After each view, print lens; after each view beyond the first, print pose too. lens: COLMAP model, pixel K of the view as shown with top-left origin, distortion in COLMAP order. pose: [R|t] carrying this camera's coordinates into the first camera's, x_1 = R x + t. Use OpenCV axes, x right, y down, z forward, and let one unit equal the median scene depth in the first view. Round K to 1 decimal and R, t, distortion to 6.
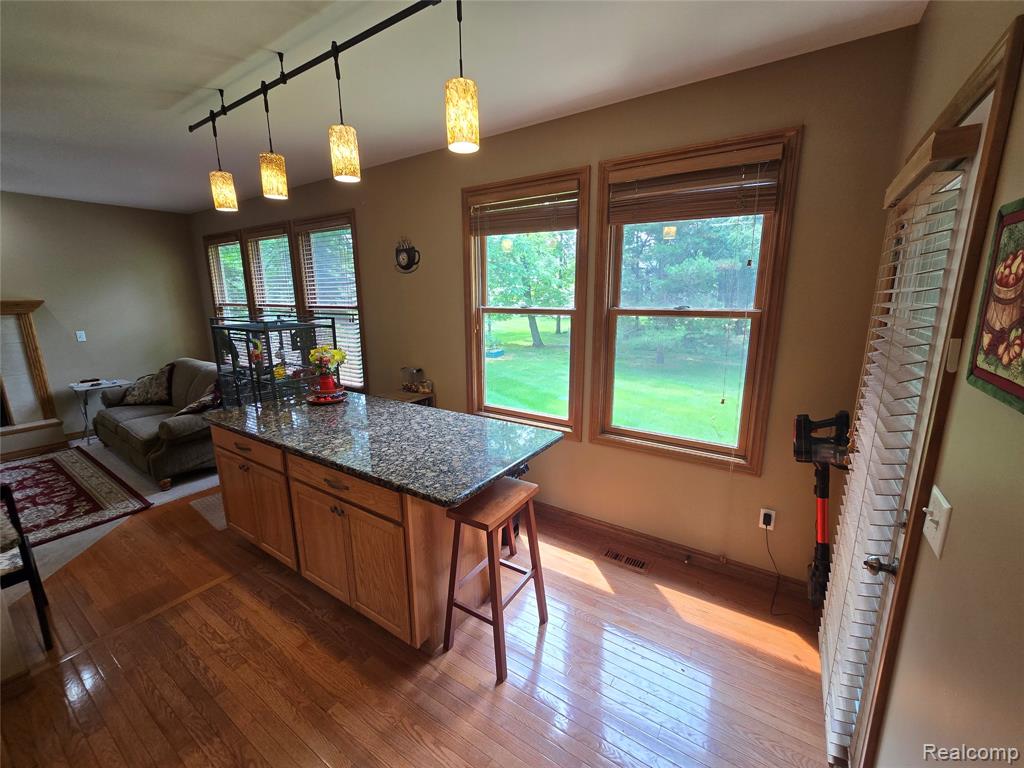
lens RADIAL K [[418.4, 0, 511.3], [0, 418.4, 380.5], [0, 0, 1]] dist [-0.000842, 0.000548]
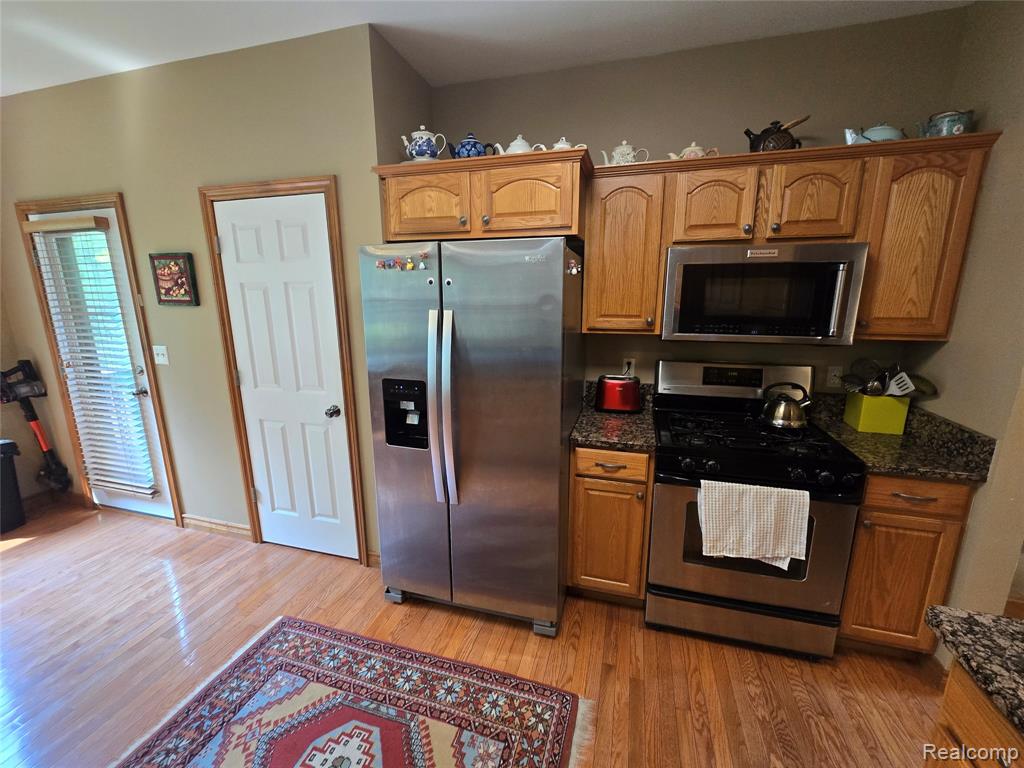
lens RADIAL K [[418.4, 0, 511.3], [0, 418.4, 383.4], [0, 0, 1]] dist [-0.000842, 0.000548]
pose [[-0.300856, -0.195028, 0.933515, -0.930750], [0.198379, 0.944655, 0.261290, 0.087329], [-0.932808, 0.263800, -0.245516, -0.200690]]
